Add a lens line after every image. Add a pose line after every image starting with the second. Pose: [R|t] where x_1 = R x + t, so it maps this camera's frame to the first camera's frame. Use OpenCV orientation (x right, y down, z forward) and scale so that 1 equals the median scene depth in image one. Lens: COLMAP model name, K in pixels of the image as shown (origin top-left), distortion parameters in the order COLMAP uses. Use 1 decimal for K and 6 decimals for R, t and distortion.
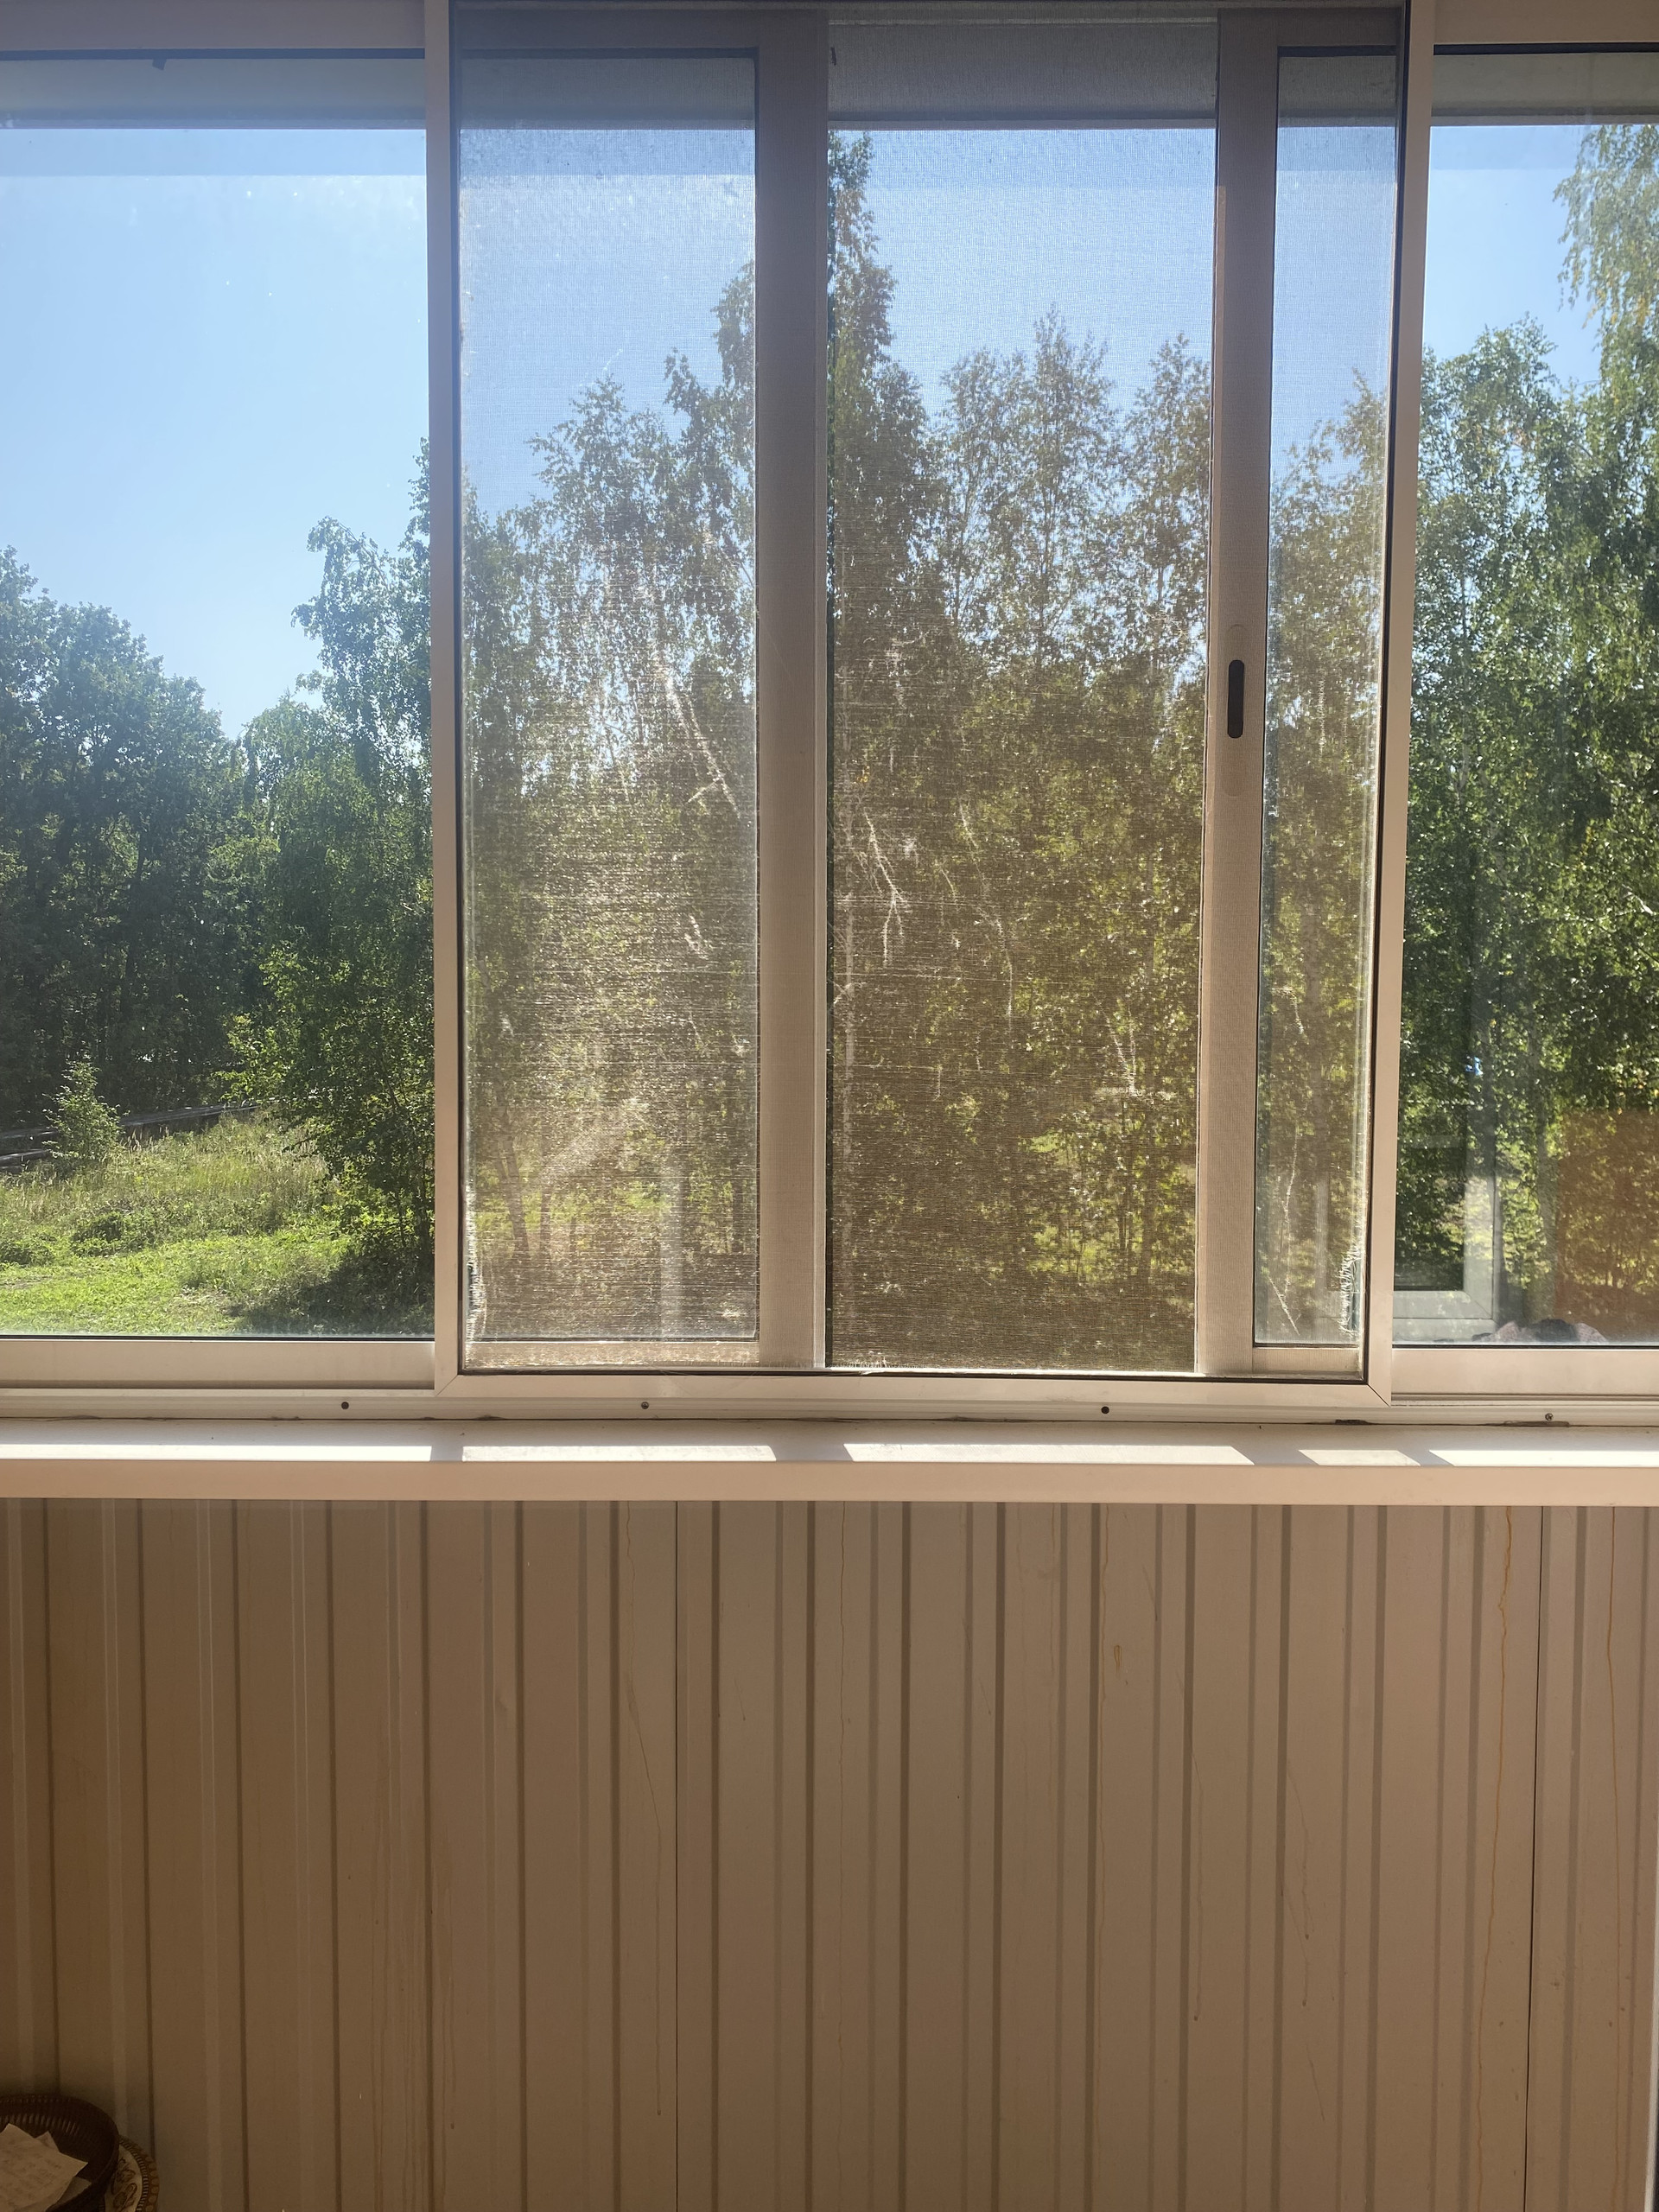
lens RADIAL K [[1688.1, 0, 833.0], [0, 1688.1, 1090.1], [0, 0, 1]] dist [0.056936, -0.118790]
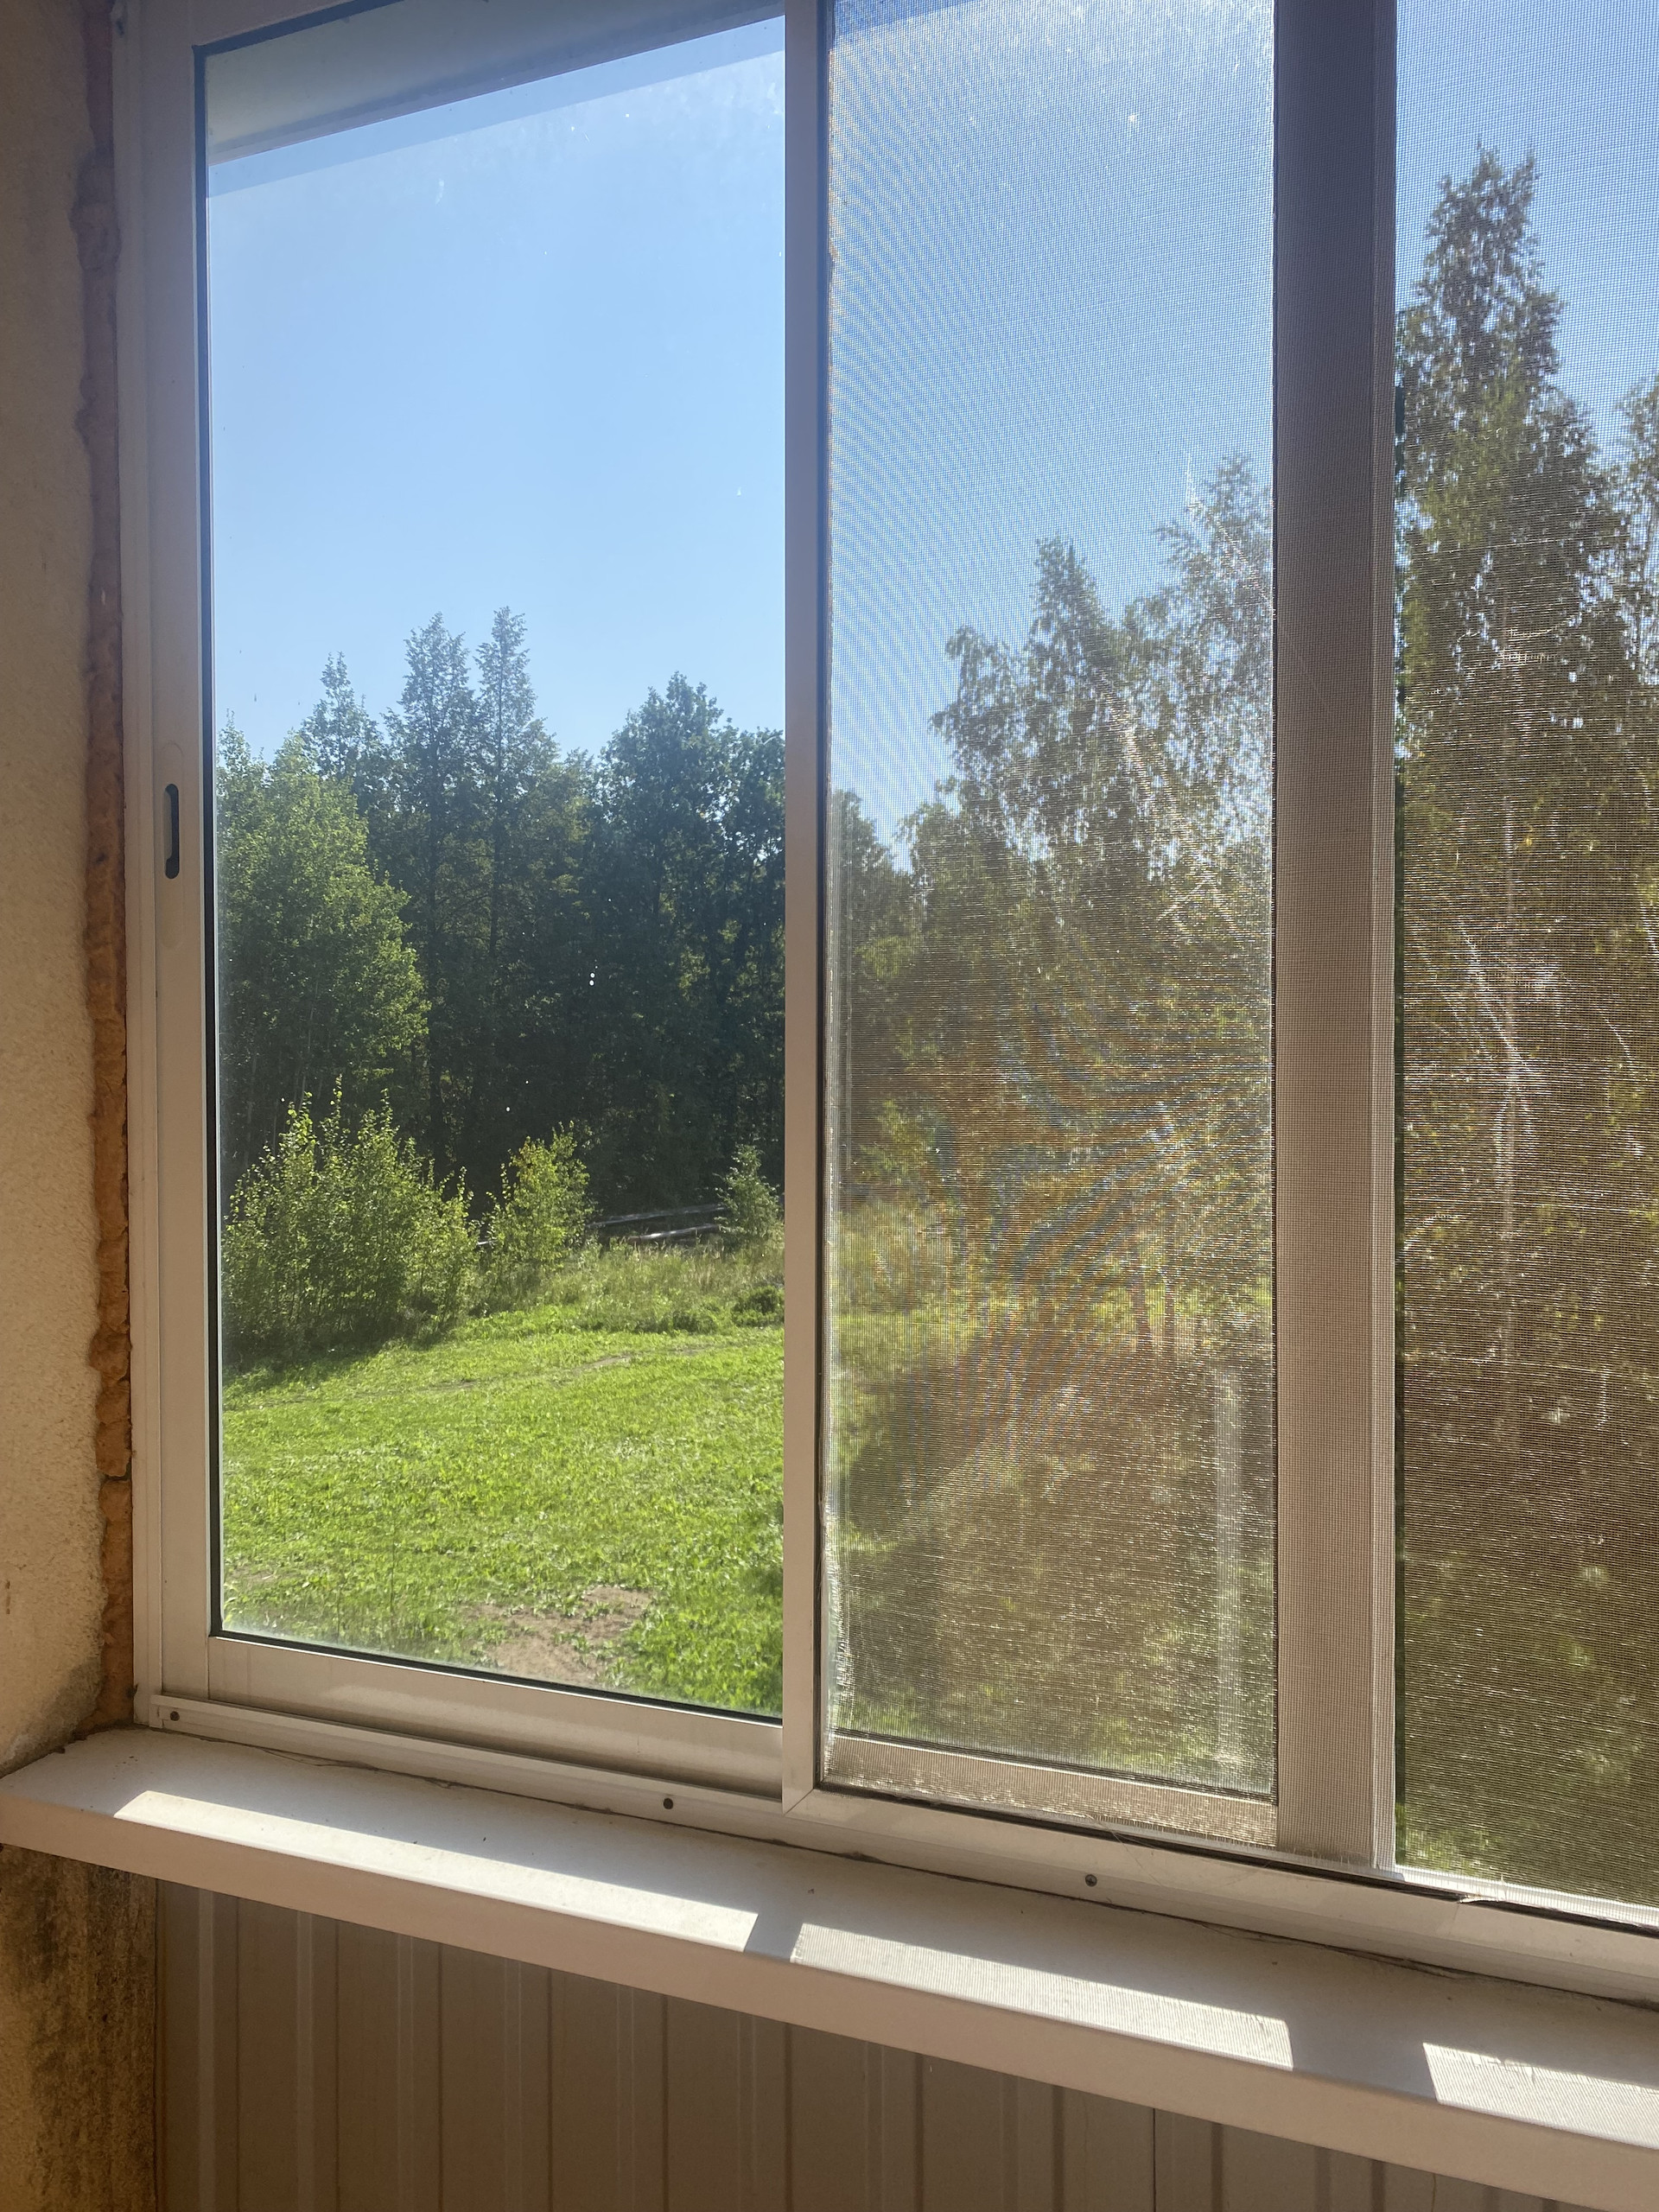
lens RADIAL K [[1678.5, 0, 829.5], [0, 1678.5, 1106.0], [0, 0, 1]] dist [0.027669, -0.007193]
pose [[0.930816, -0.000821, -0.365486, 0.001771], [-0.013489, 0.999239, -0.036597, -0.004716], [0.365238, 0.038995, 0.930097, 0.023135]]
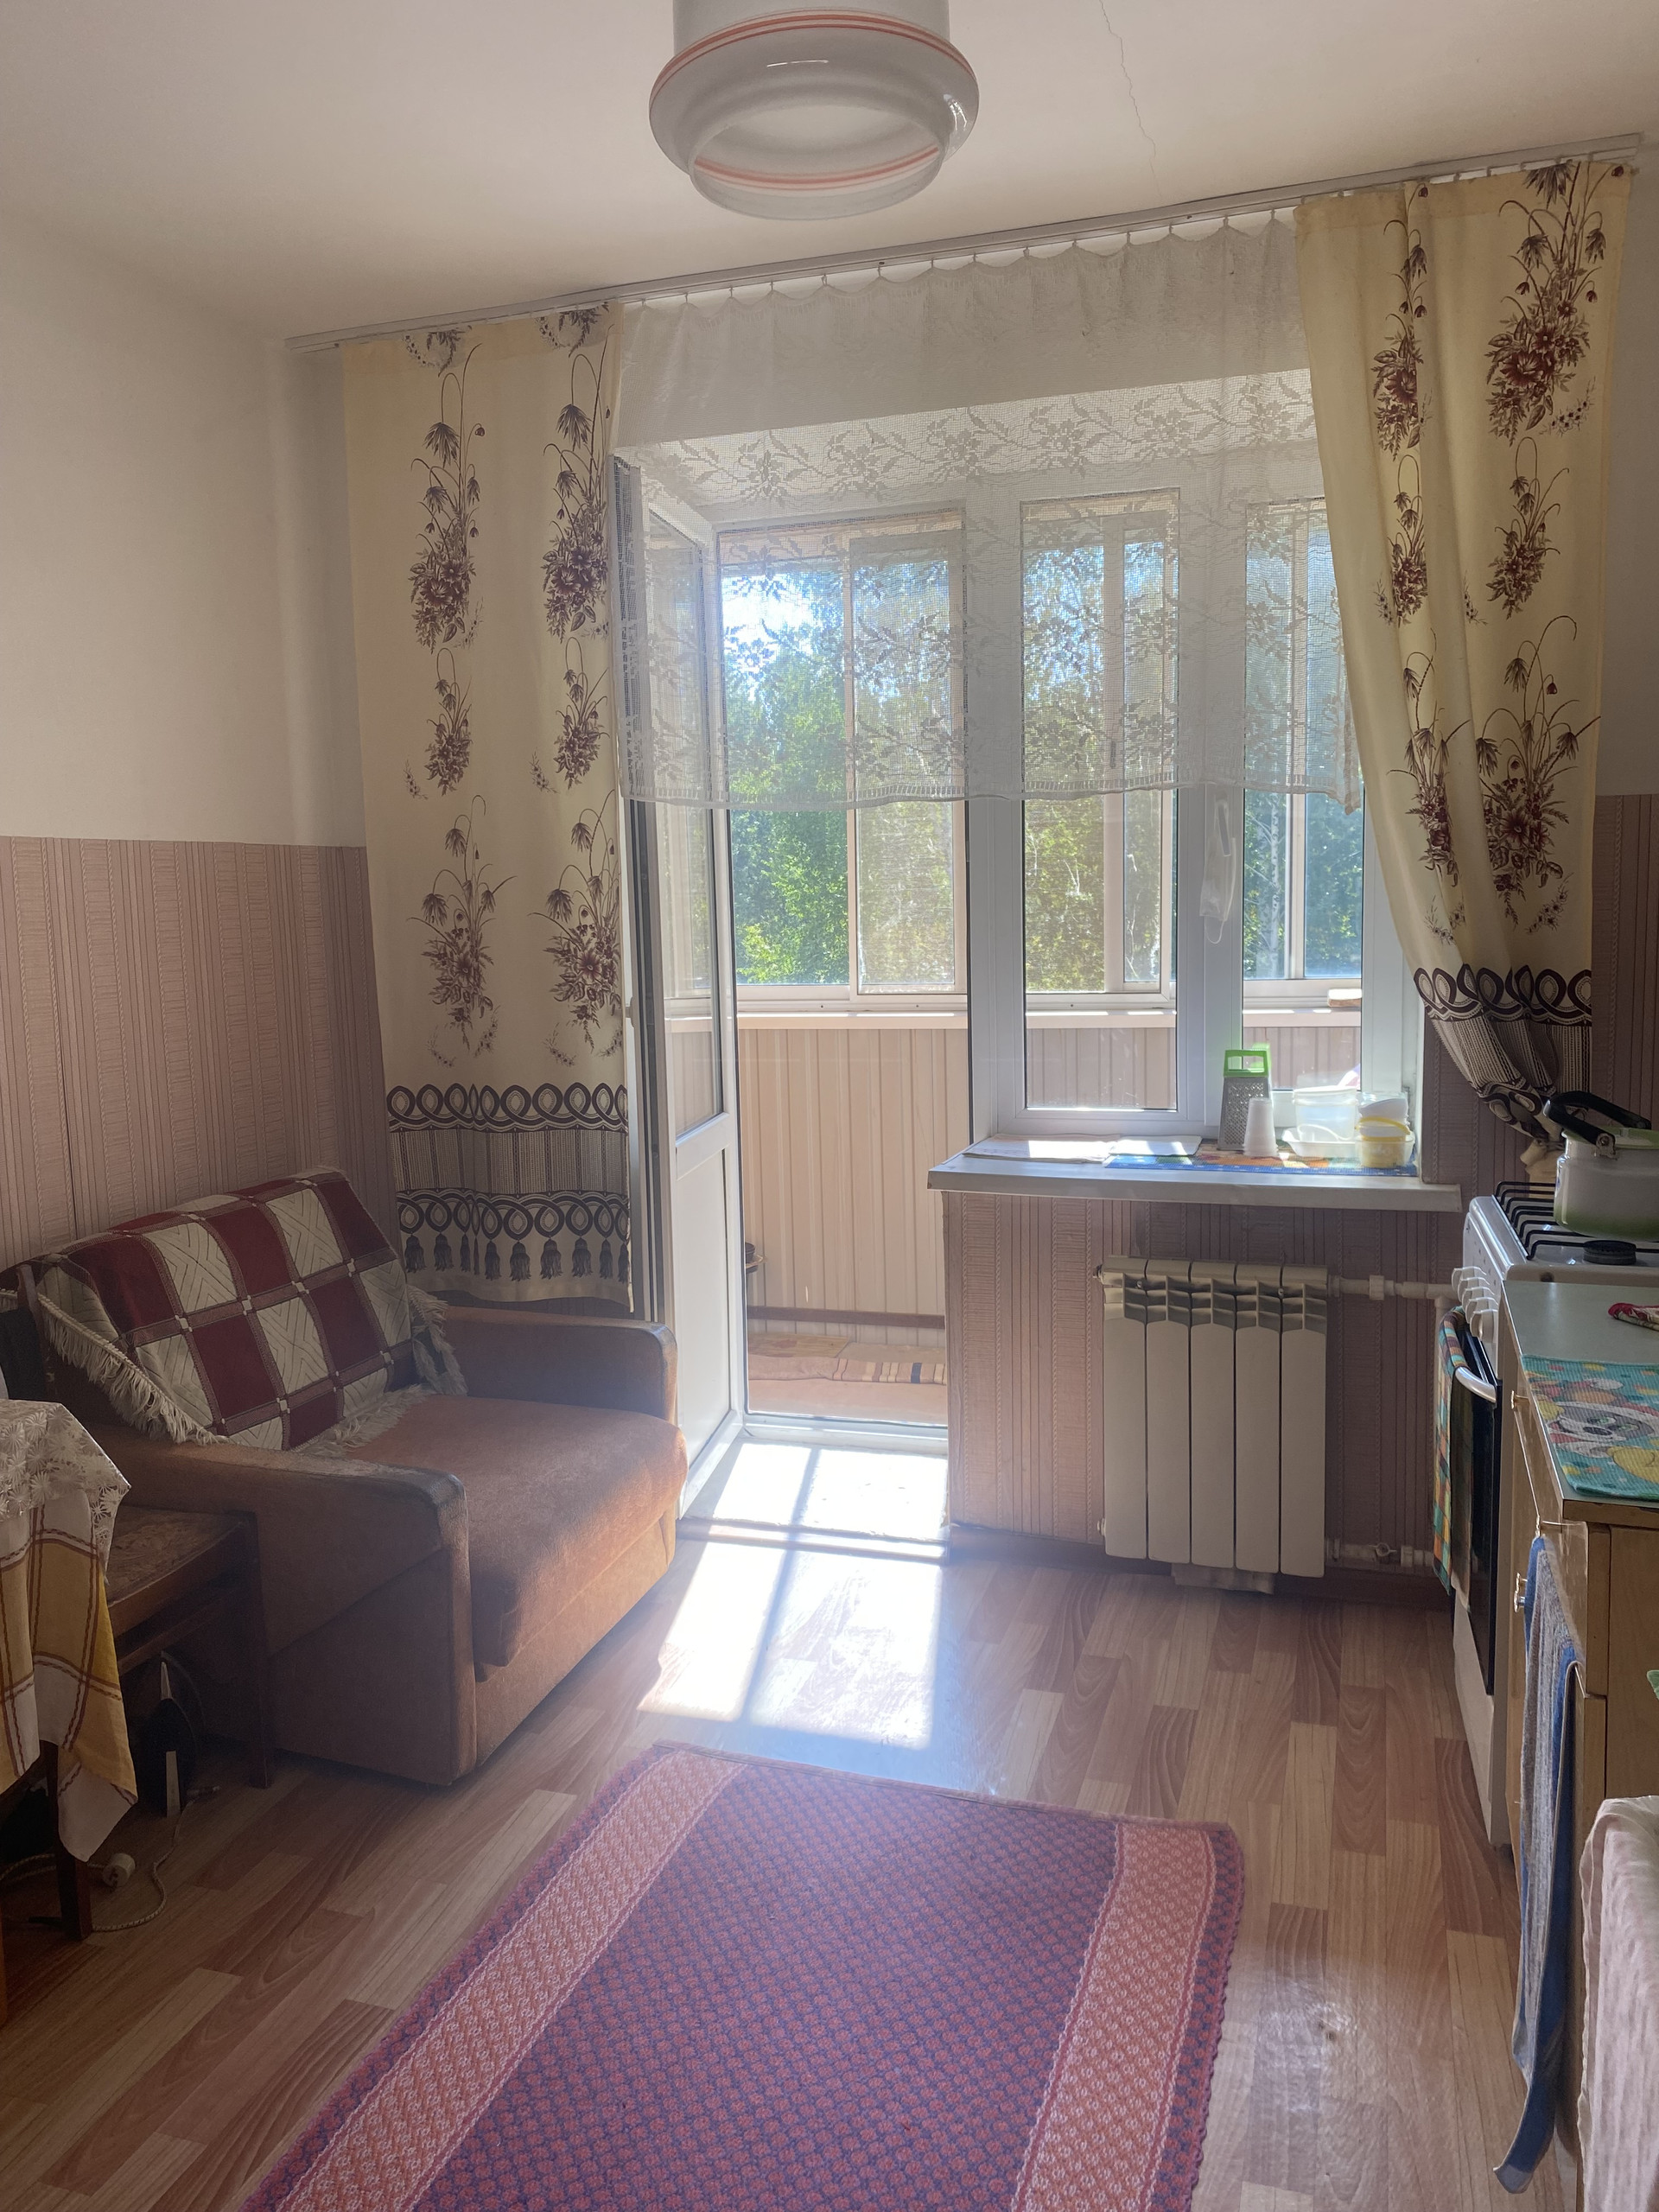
lens RADIAL K [[1688.1, 0, 833.0], [0, 1688.1, 1090.1], [0, 0, 1]] dist [0.056936, -0.118790]
pose [[0.959071, 0.000972, -0.283162, 0.055765], [0.014782, 0.998459, 0.053494, 0.016674], [0.282778, -0.055490, 0.957579, -0.180046]]
